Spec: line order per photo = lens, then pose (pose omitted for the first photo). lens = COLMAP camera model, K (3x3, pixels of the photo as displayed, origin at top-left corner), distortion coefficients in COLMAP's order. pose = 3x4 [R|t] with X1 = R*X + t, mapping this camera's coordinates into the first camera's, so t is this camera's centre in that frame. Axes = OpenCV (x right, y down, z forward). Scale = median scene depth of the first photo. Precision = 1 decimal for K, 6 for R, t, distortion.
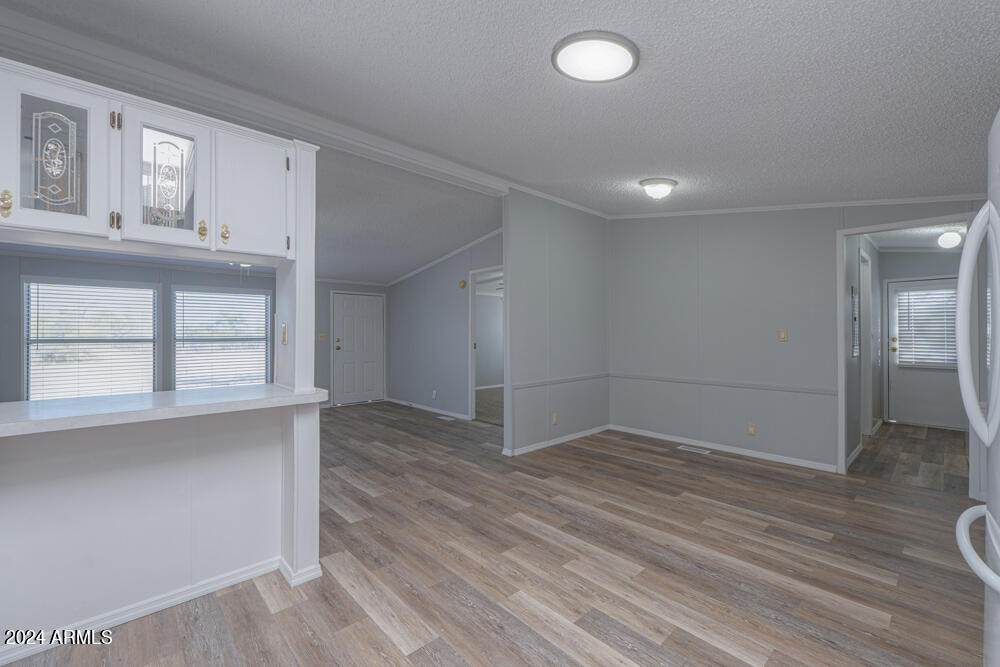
lens RADIAL K [[427.9, 0, 508.8], [0, 427.9, 332.7], [0, 0, 1]] dist [0.003247, 0.000781]
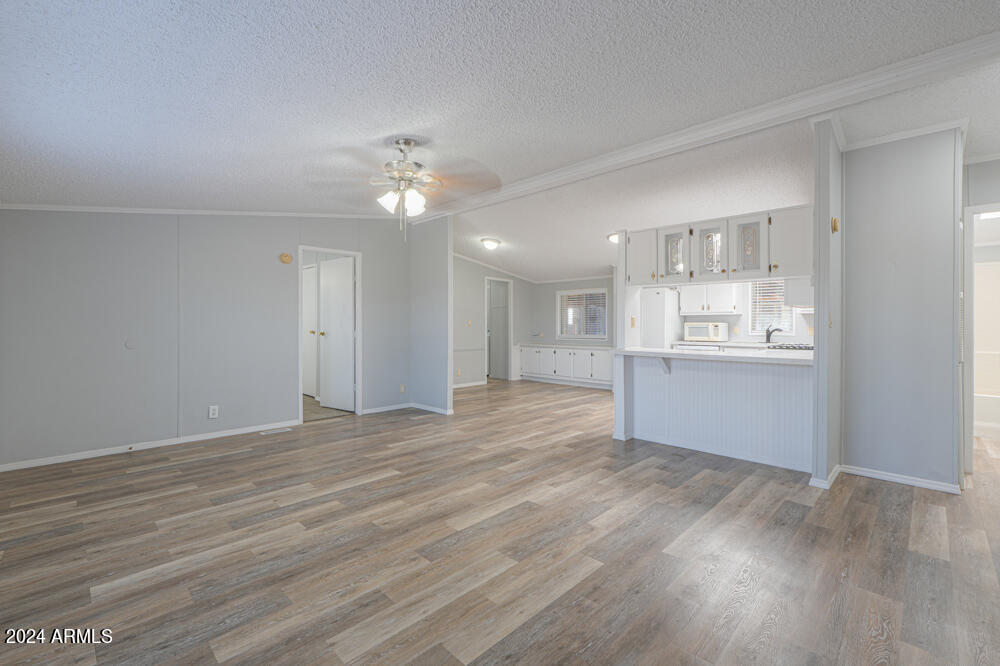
lens RADIAL K [[427.9, 0, 501.2], [0, 427.9, 328.0], [0, 0, 1]] dist [0.003247, 0.000781]
pose [[-0.040267, -0.007860, 0.999158, -1.931336], [-0.004609, 0.999960, 0.007681, 0.016723], [-0.999178, -0.004296, -0.040302, 1.303857]]
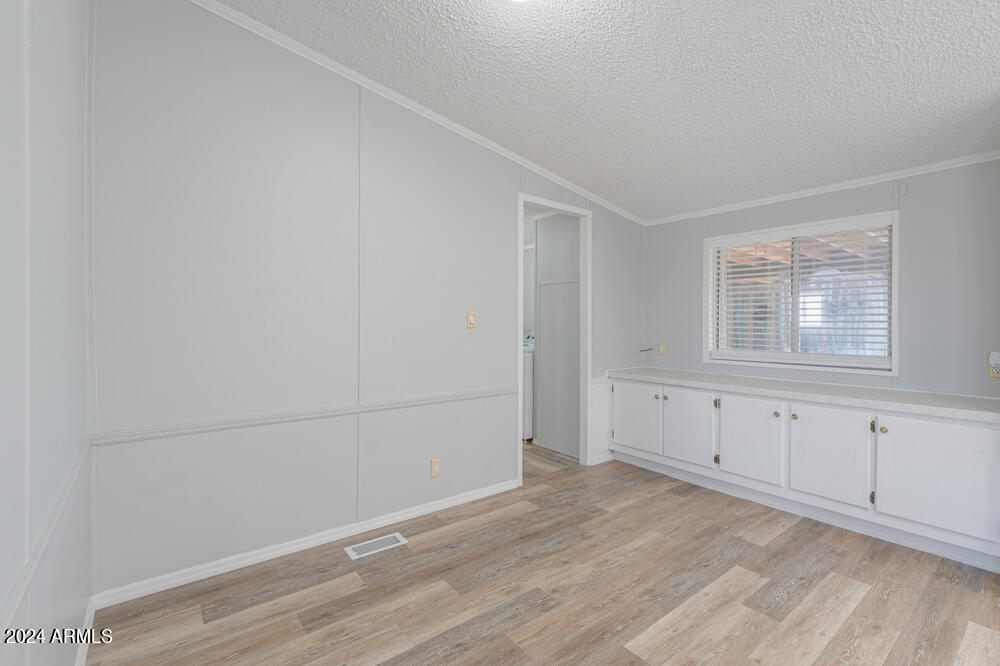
lens RADIAL K [[444.3, 0, 491.6], [0, 444.3, 319.6], [0, 0, 1]] dist [0.002350, -0.000340]
pose [[0.108922, 0.003987, 0.994042, -0.115296], [-0.008809, 0.999957, -0.003046, 0.011585], [-0.994011, -0.008425, 0.108953, 1.237972]]
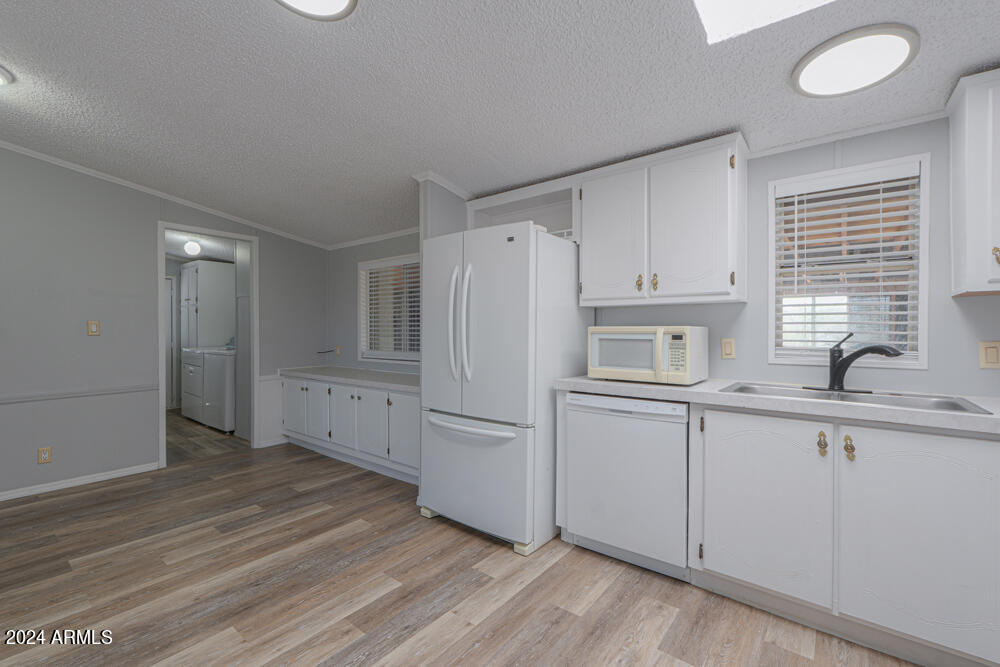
lens RADIAL K [[427.9, 0, 491.6], [0, 427.9, 330.6], [0, 0, 1]] dist [0.003247, 0.000781]
pose [[-0.125458, -0.006752, 0.992076, -0.388650], [-0.002405, 0.999976, 0.006501, 0.003890], [-0.992096, -0.001571, -0.125472, 0.477519]]
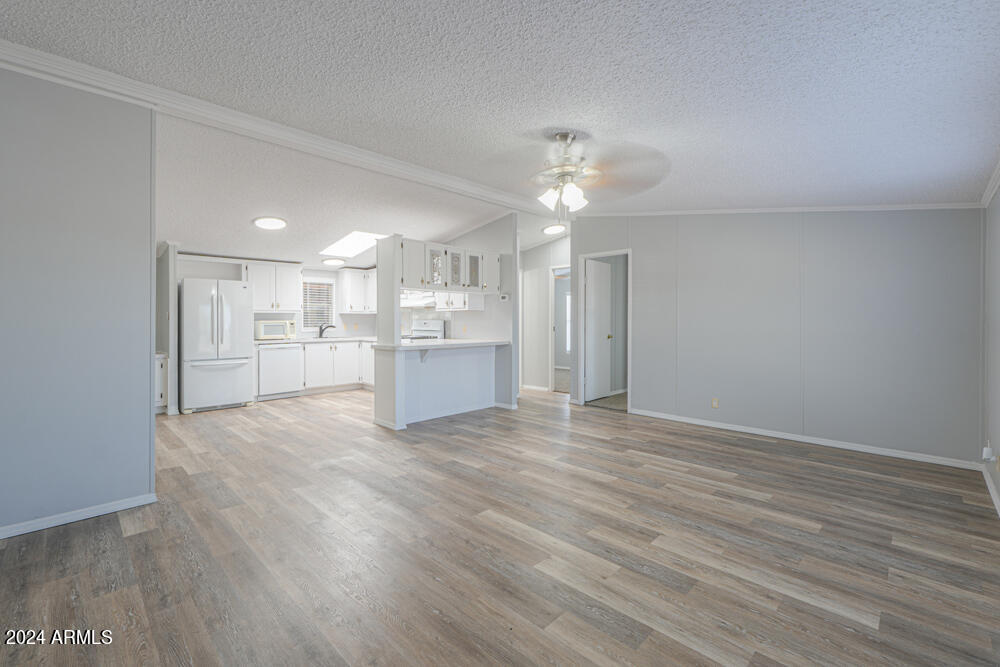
lens RADIAL K [[427.9, 0, 487.2], [0, 427.9, 324.3], [0, 0, 1]] dist [0.003247, 0.000781]
pose [[-0.999893, 0.005527, -0.013543, -0.750556], [0.005479, 0.999979, 0.003577, 0.017878], [0.013562, 0.003502, -0.999902, 2.443479]]
